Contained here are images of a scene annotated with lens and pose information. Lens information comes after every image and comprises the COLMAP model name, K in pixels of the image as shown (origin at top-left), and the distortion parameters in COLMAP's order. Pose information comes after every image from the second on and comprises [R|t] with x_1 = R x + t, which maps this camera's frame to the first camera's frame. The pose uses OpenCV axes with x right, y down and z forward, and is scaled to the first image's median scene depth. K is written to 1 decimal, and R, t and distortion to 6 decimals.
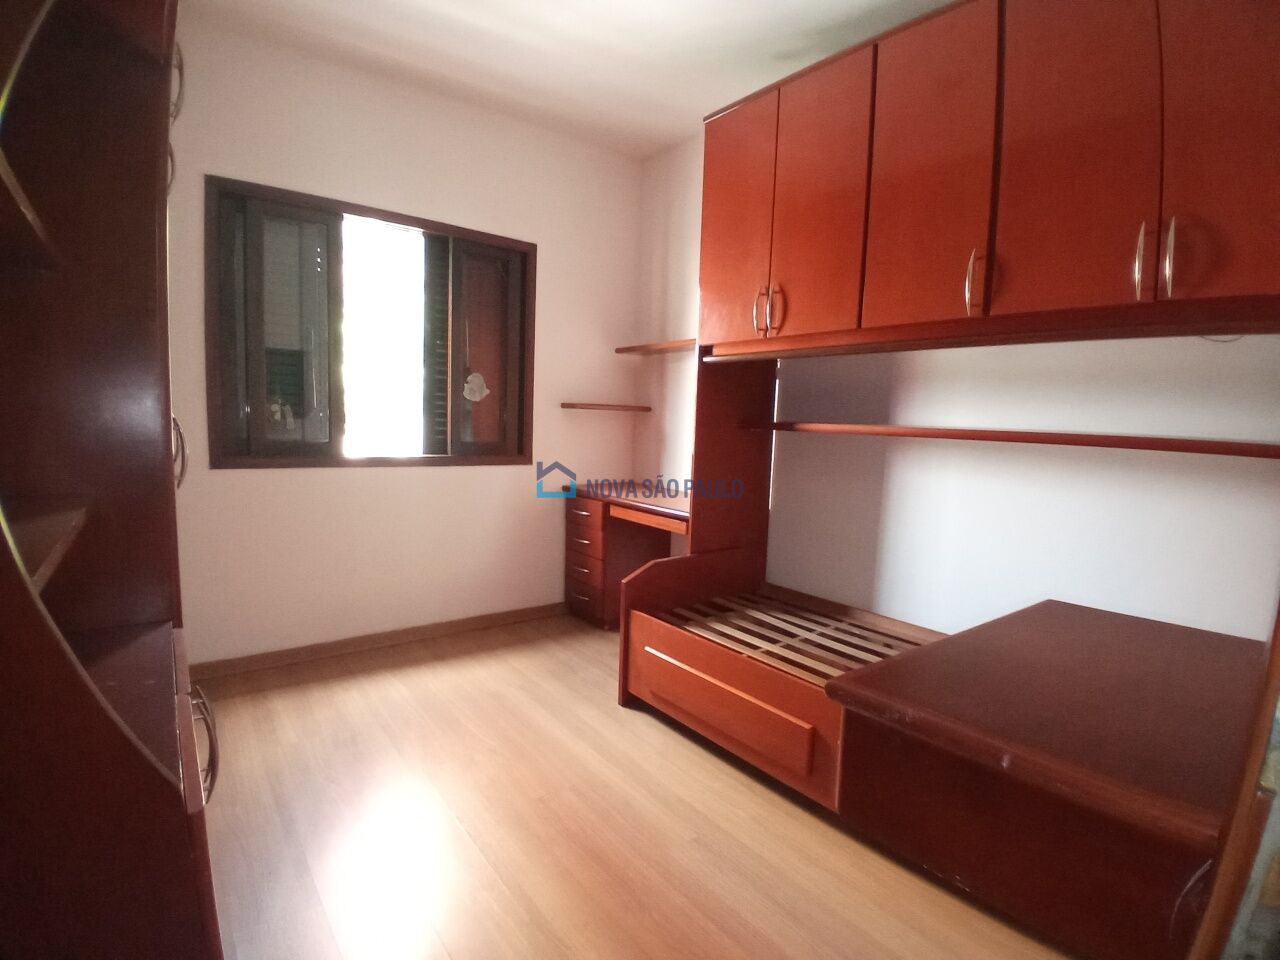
lens RADIAL K [[633.6, 0, 640.0], [0, 633.6, 480.0], [0, 0, 1]] dist [-0.032963, -0.000178]
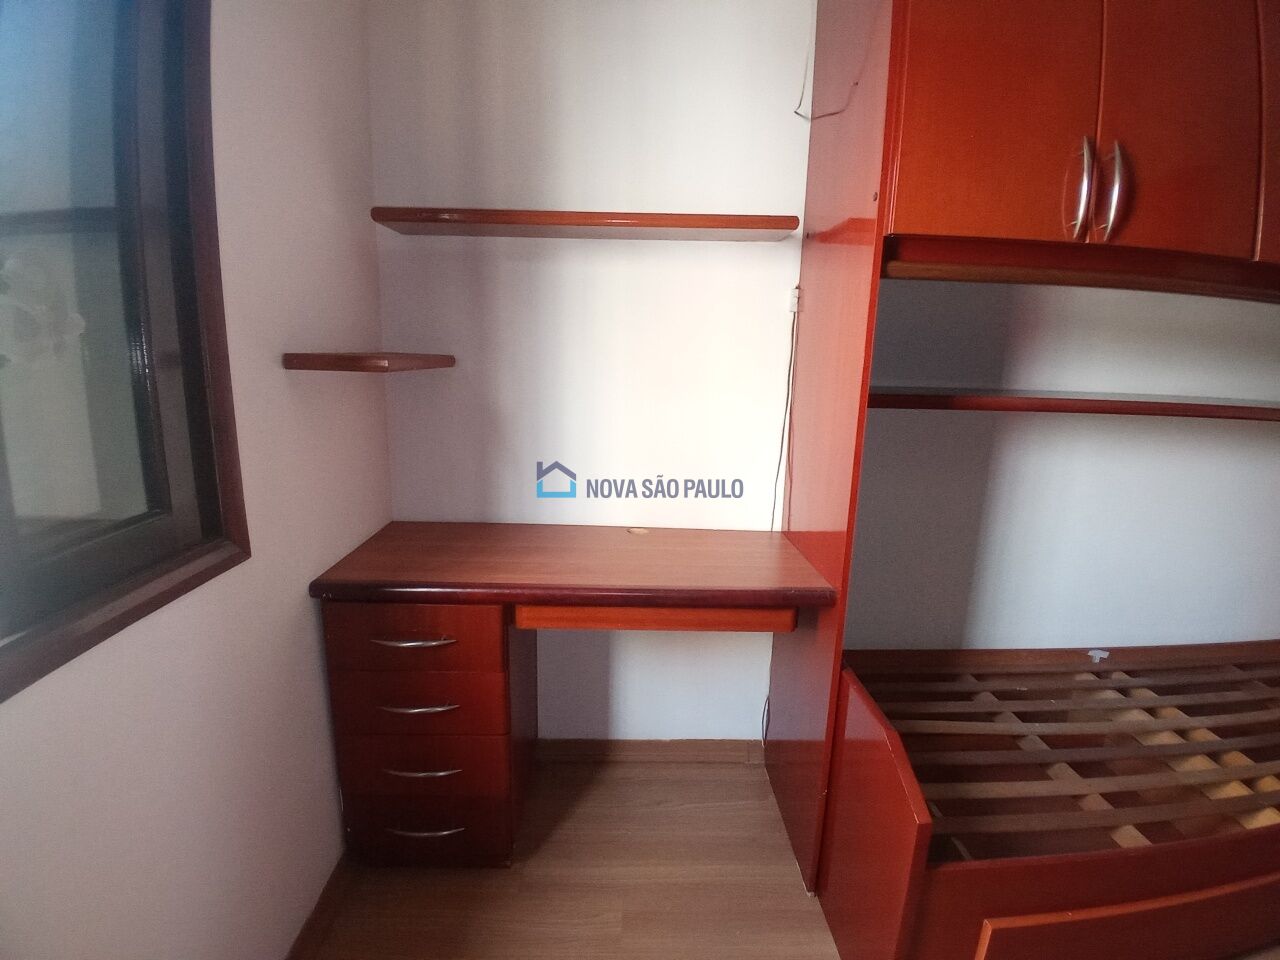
lens RADIAL K [[633.6, 0, 640.0], [0, 633.6, 480.0], [0, 0, 1]] dist [-0.032963, -0.000178]
pose [[0.573091, -0.181293, 0.799186, -0.373227], [0.079094, 0.982906, 0.166252, -0.123778], [-0.815666, -0.032066, 0.577634, 0.839705]]
